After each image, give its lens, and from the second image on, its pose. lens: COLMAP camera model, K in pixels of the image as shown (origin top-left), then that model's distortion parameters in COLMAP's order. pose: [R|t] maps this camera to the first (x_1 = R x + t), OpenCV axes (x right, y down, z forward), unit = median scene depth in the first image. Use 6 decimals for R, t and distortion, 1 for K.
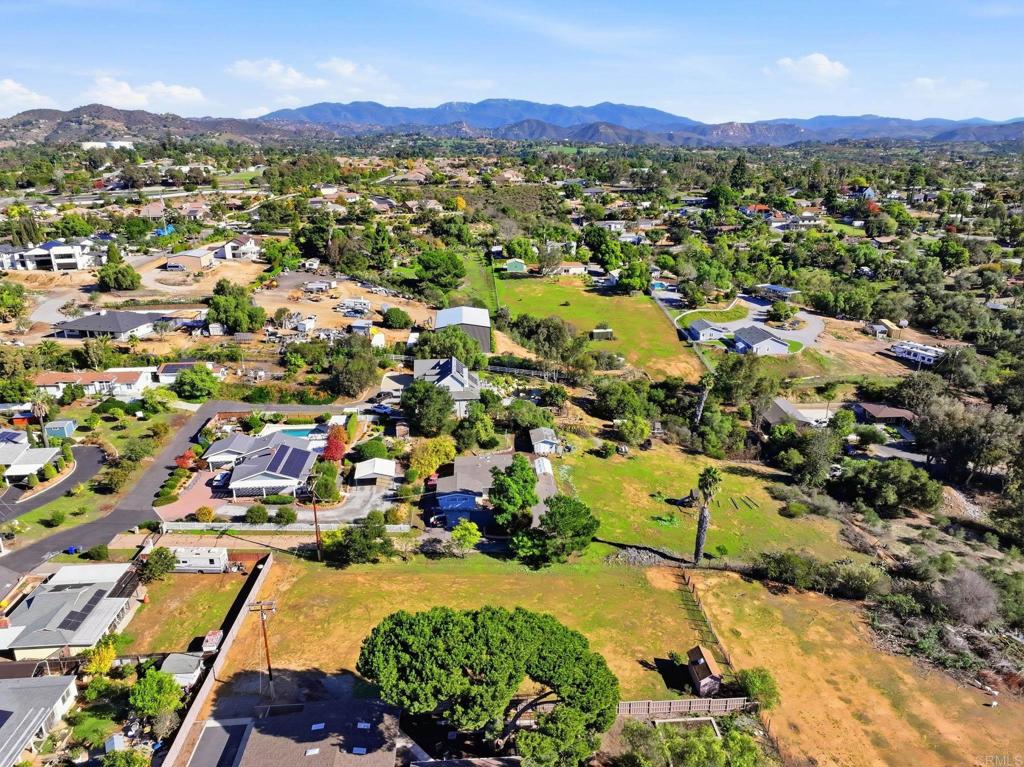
lens RADIAL K [[716.4, 0, 511.4], [0, 716.4, 385.7], [0, 0, 1]] dist [0.002080, 0.012972]
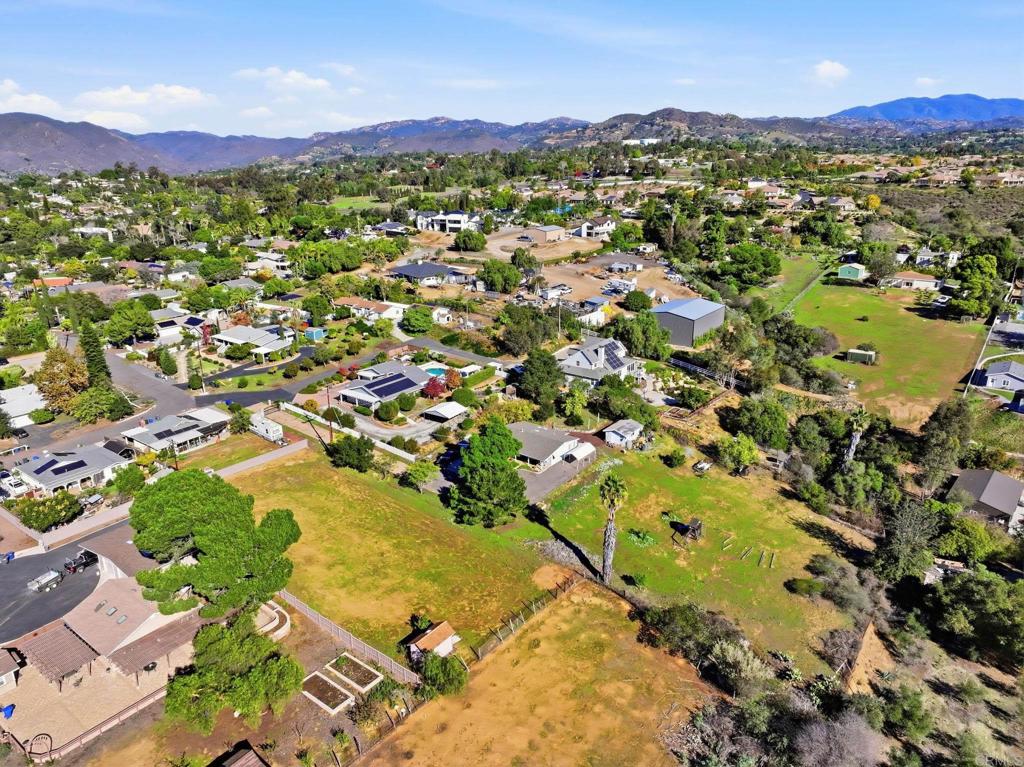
lens RADIAL K [[716.4, 0, 512.2], [0, 716.4, 384.2], [0, 0, 1]] dist [0.002080, 0.012972]
pose [[0.756056, 0.209929, -0.619926, 0.518505], [-0.210743, 0.974806, 0.073082, -0.024391], [0.619650, 0.075391, 0.781249, 0.163039]]
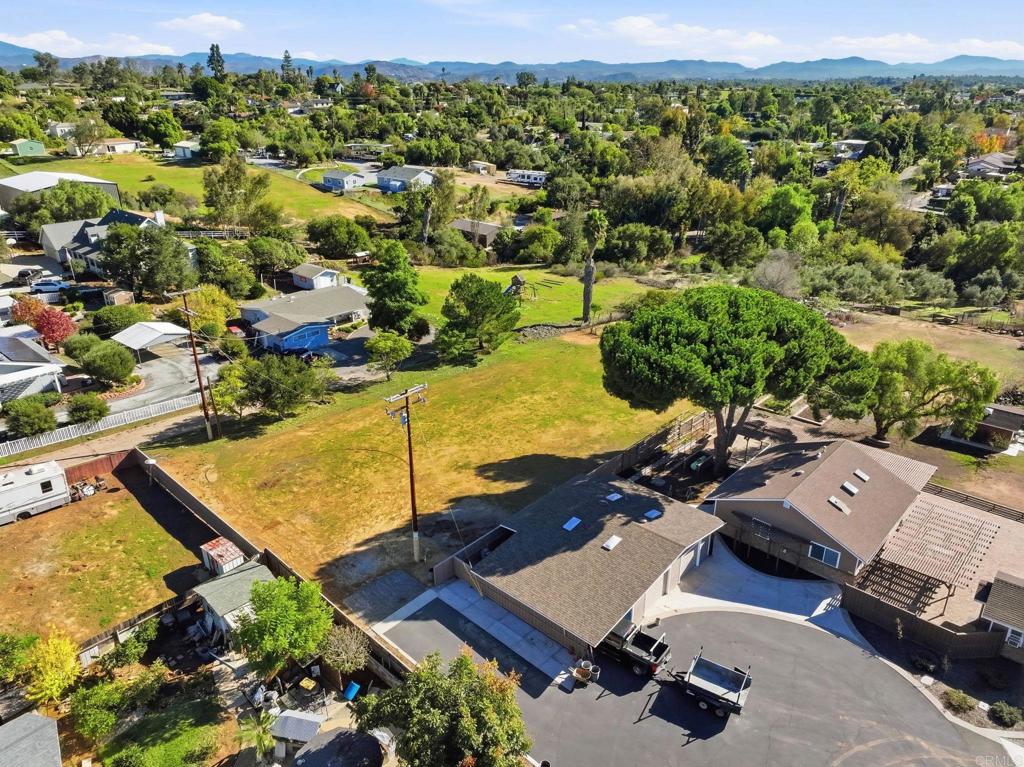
lens RADIAL K [[716.4, 0, 513.6], [0, 716.4, 374.6], [0, 0, 1]] dist [0.002080, 0.012972]
pose [[0.718114, -0.264330, 0.643772, -0.343509], [0.224011, 0.963622, 0.145780, 0.116902], [-0.658887, 0.039525, 0.751203, 0.266573]]
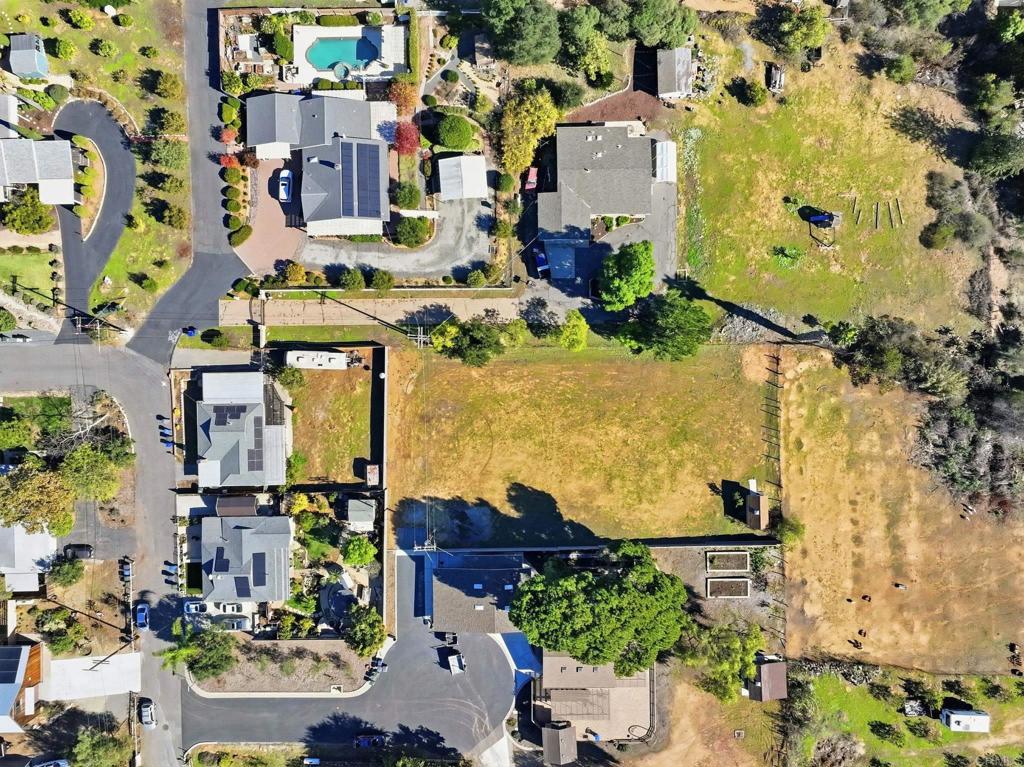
lens RADIAL K [[716.4, 0, 519.1], [0, 716.4, 376.1], [0, 0, 1]] dist [0.002080, 0.012972]
pose [[0.998794, 0.048431, -0.008053, -0.095628], [-0.007940, 0.321212, 0.946974, -0.534082], [0.048450, -0.945768, 0.321209, 0.464474]]
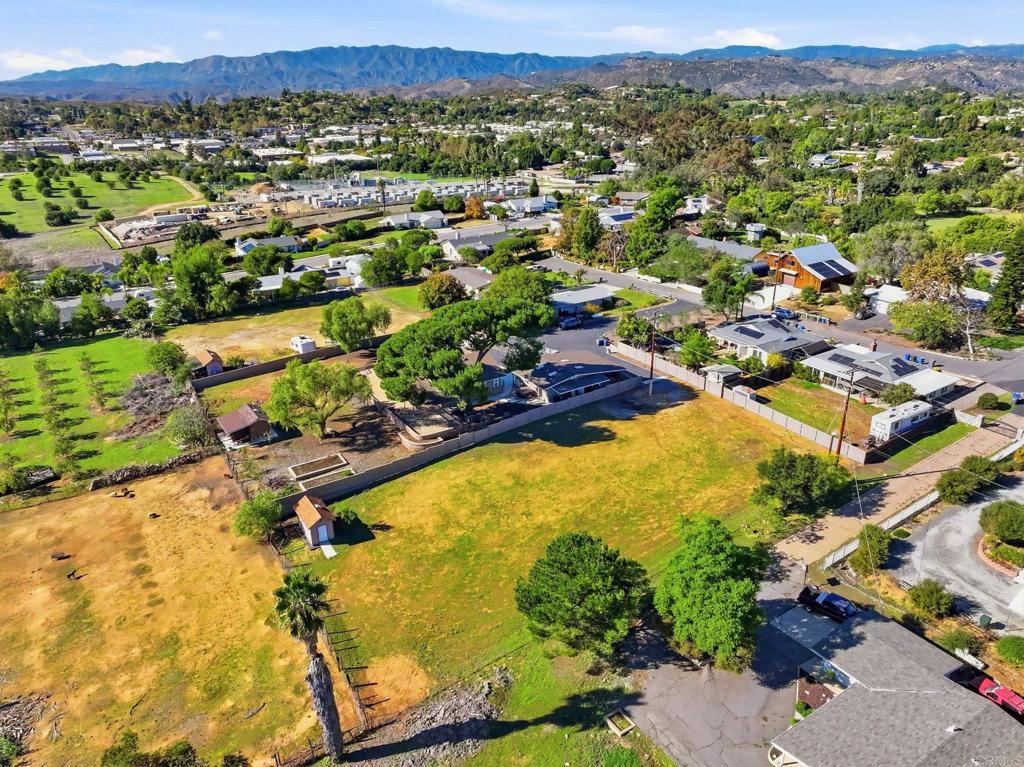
lens RADIAL K [[716.4, 0, 511.5], [0, 716.4, 389.3], [0, 0, 1]] dist [0.002080, 0.012972]
pose [[-0.871925, 0.211503, -0.441603, 0.244098], [-0.141026, 0.755198, 0.640147, -0.194475], [0.468890, 0.620437, -0.628649, 0.924709]]
